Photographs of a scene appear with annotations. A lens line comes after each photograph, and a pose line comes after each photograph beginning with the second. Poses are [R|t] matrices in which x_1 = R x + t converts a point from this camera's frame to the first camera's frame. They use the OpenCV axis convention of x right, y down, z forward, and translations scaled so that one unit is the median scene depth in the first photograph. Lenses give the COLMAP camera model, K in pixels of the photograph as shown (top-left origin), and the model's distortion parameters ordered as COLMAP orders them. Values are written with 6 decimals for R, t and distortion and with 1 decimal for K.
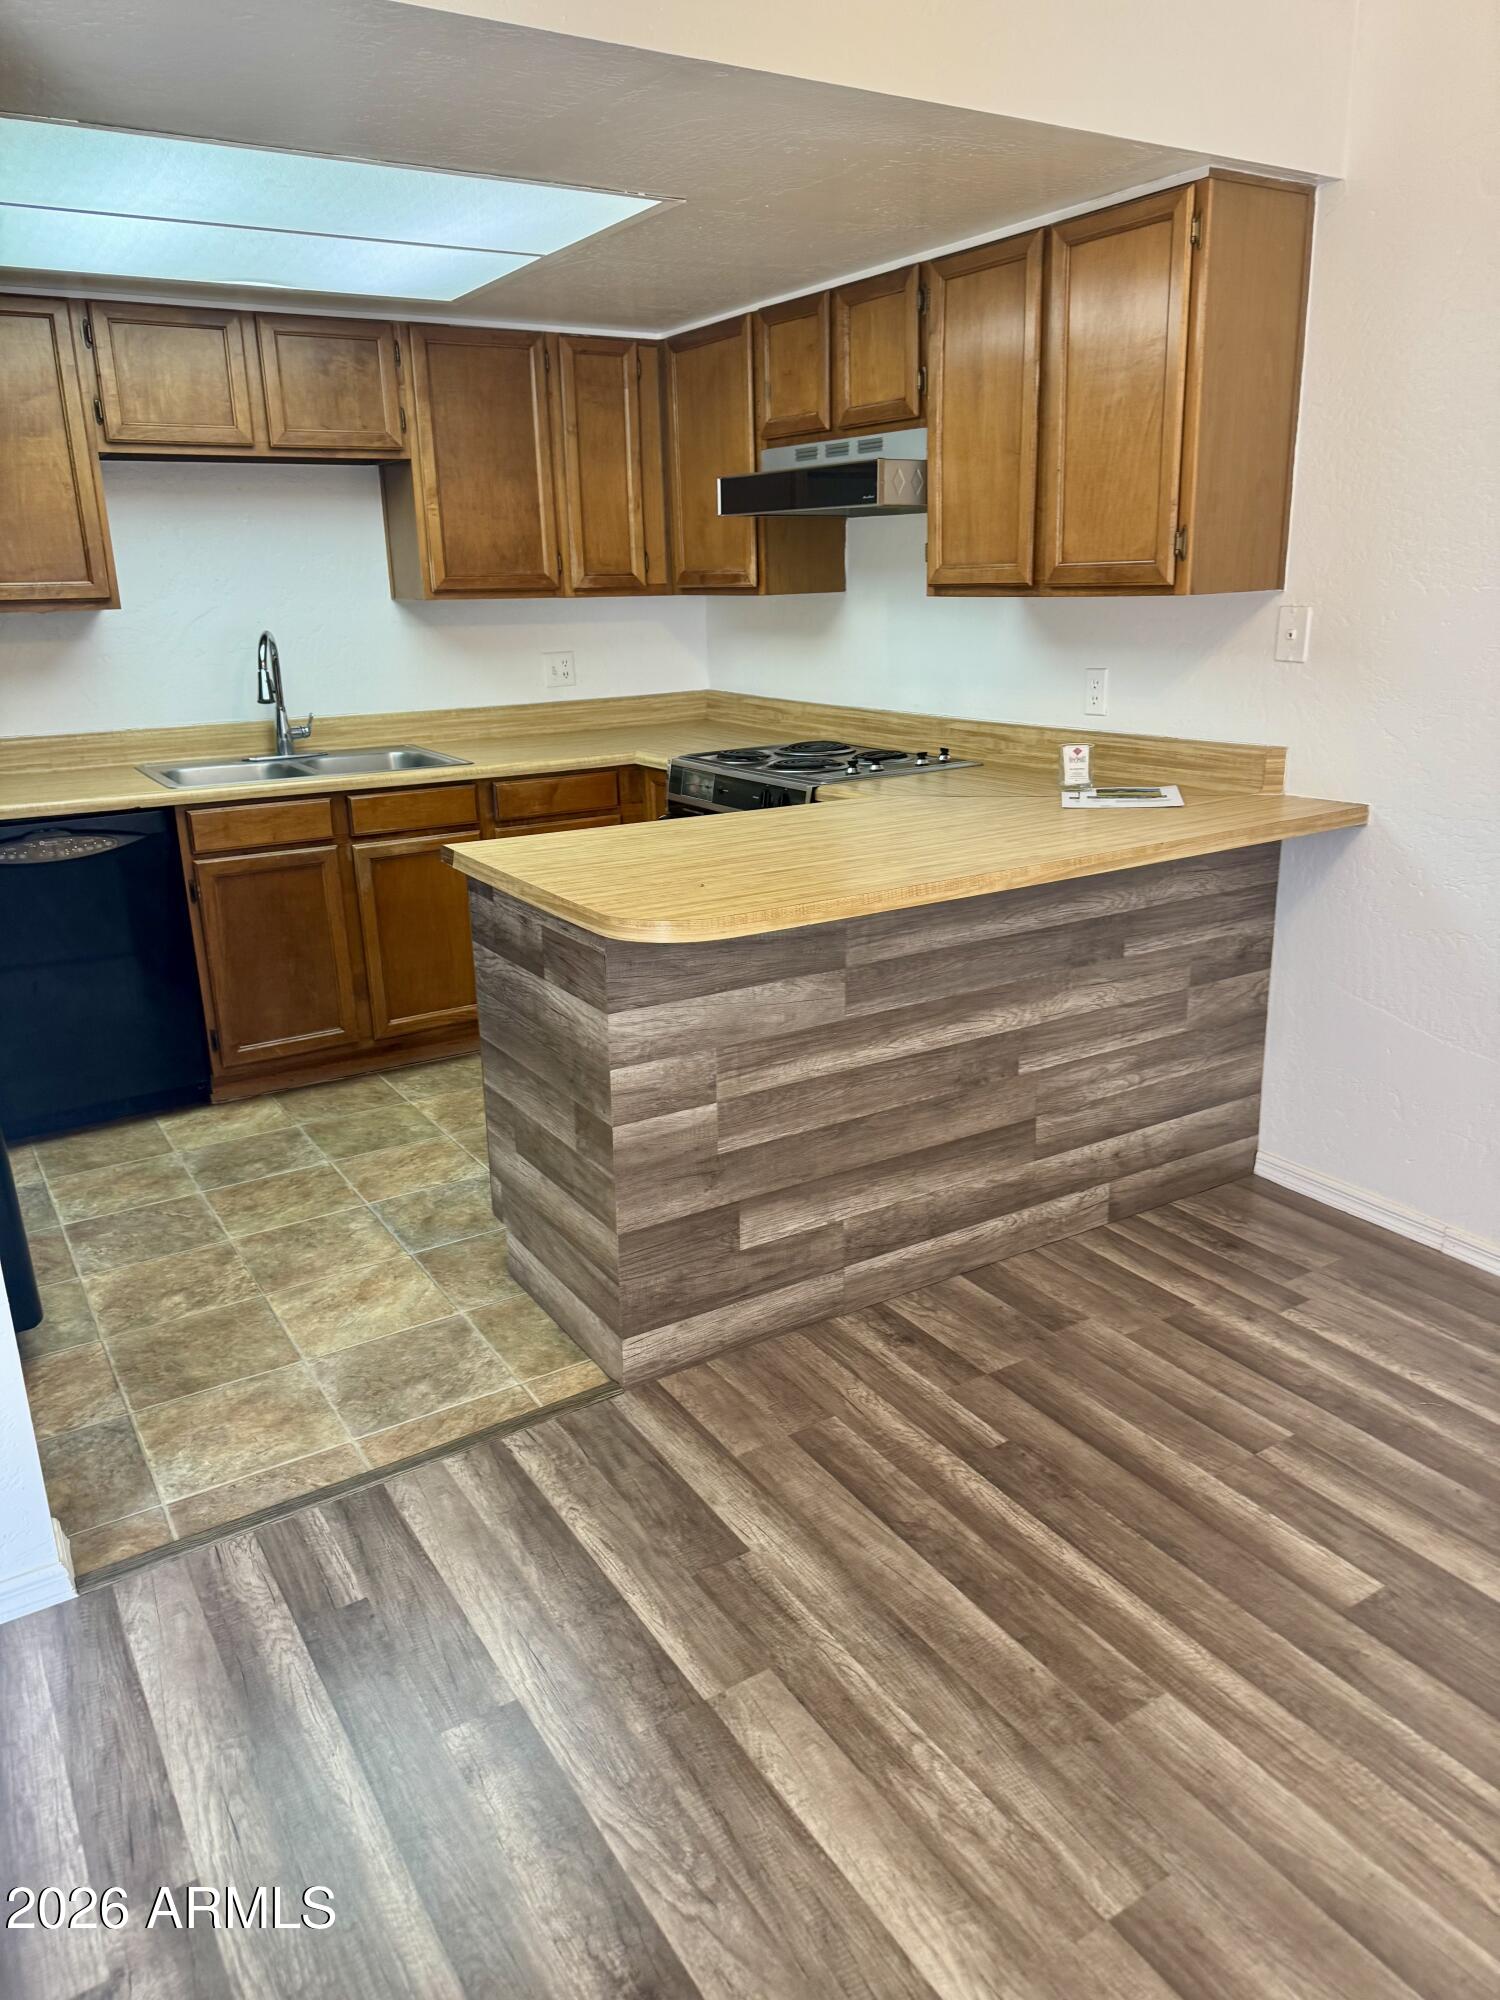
lens RADIAL K [[1420.4, 0, 757.4], [0, 1420.4, 971.3], [0, 0, 1]] dist [0.159853, -0.252919]
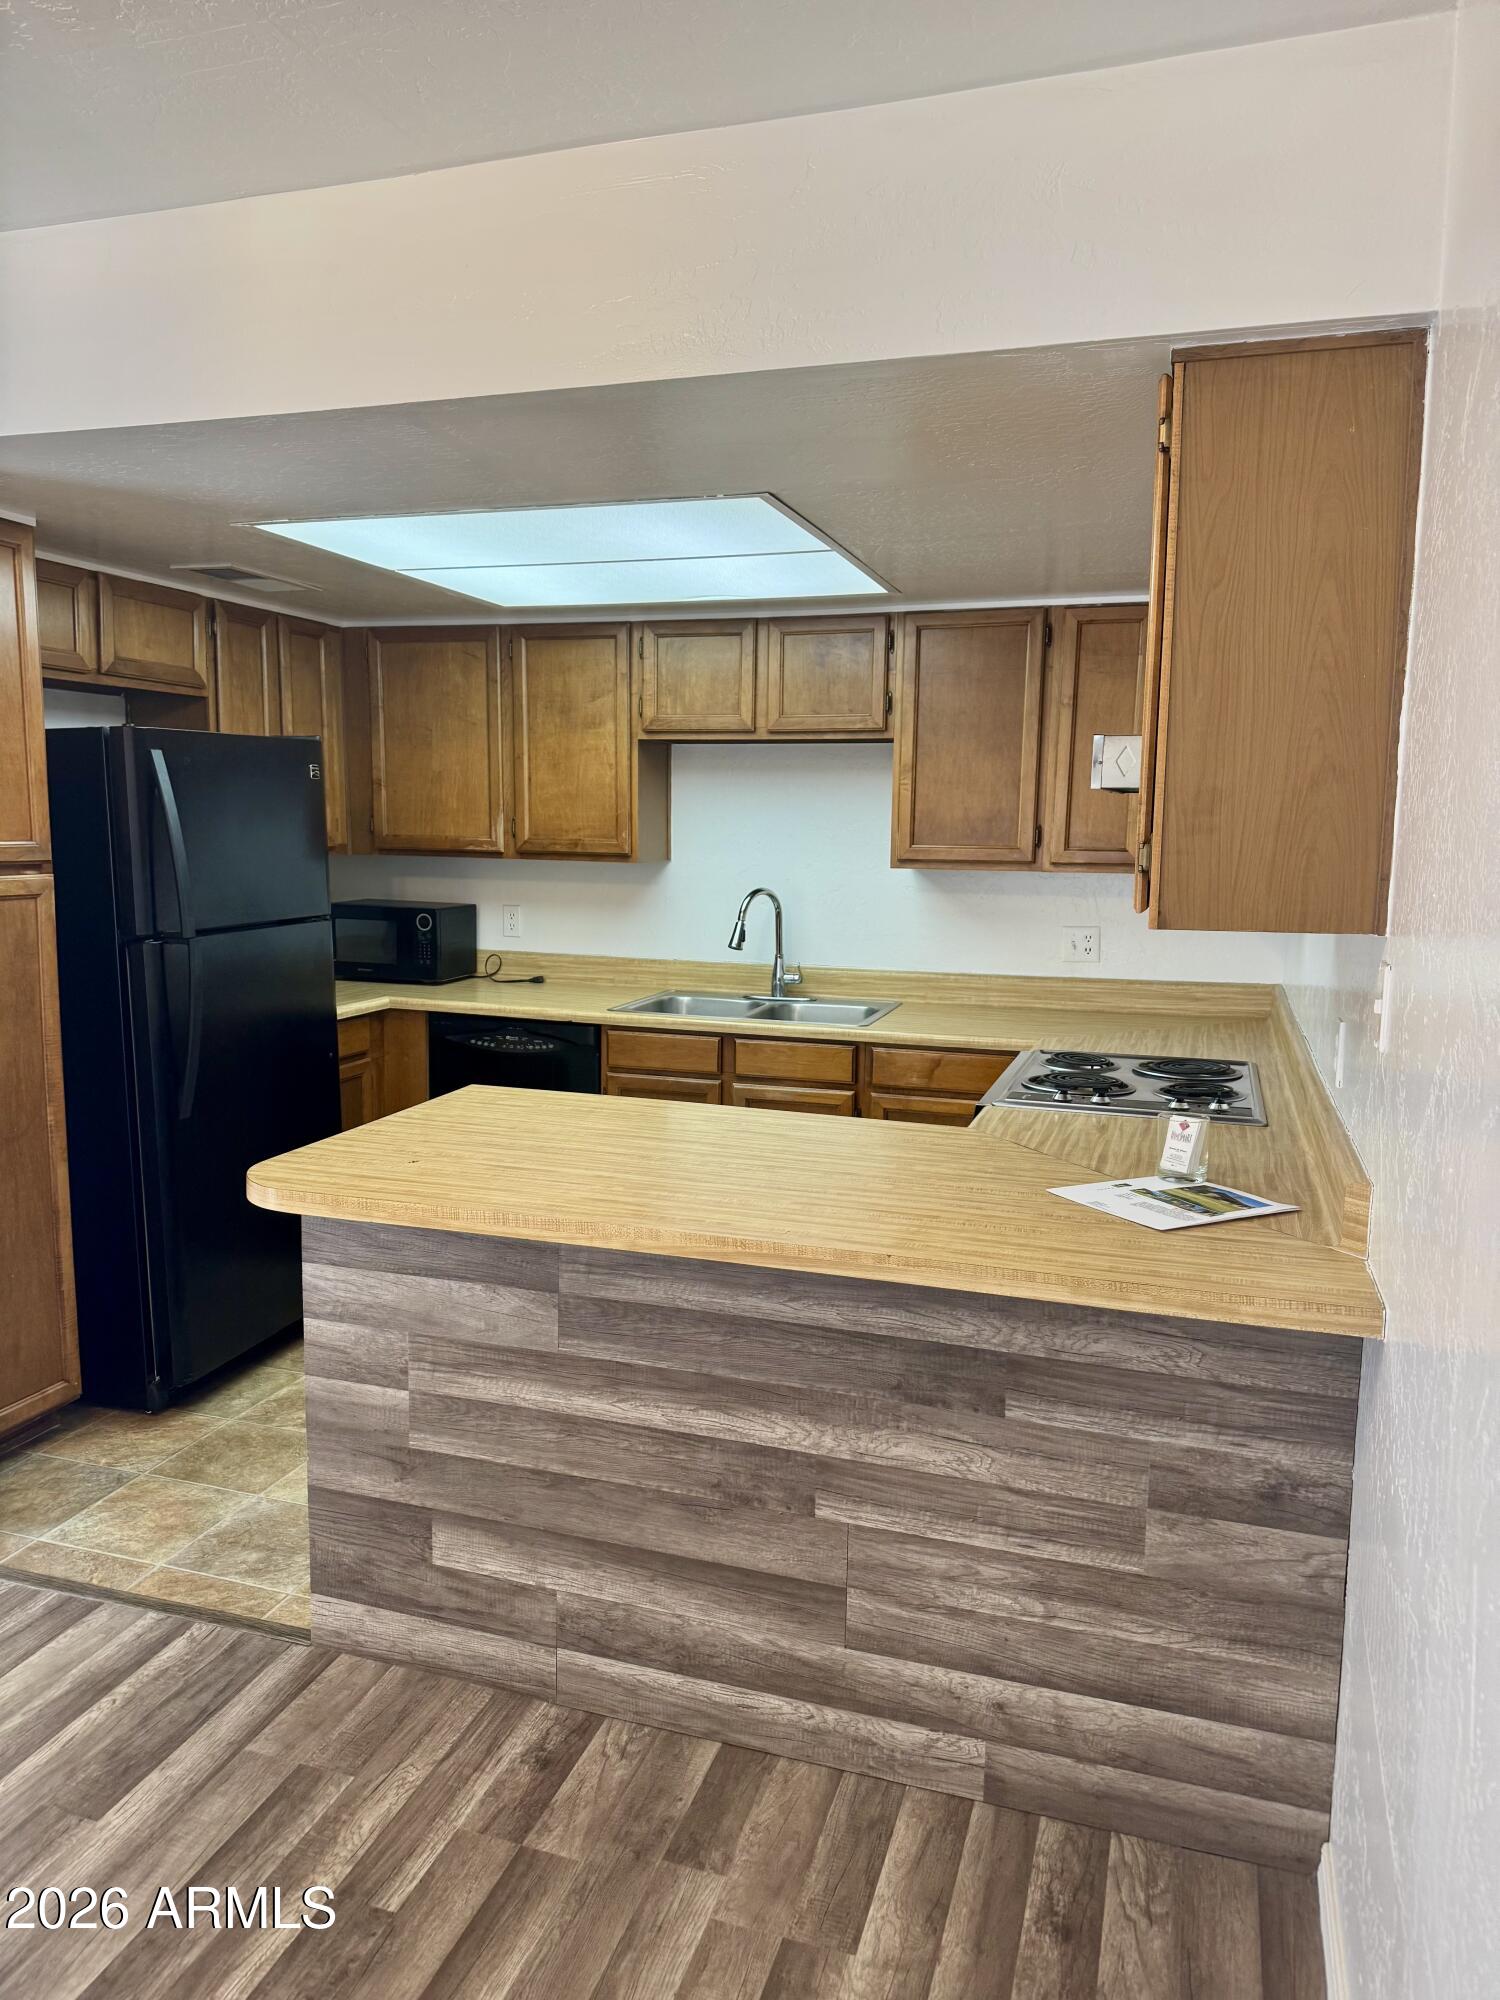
lens RADIAL K [[1402.1, 0, 750.0], [0, 1402.1, 1000.0], [0, 0, 1]] dist [0.083909, -0.128444]
pose [[0.632613, 0.128001, -0.763817, 0.709567], [-0.236456, 0.971078, -0.033106, -0.162206], [0.737489, 0.201552, 0.644583, 0.448921]]
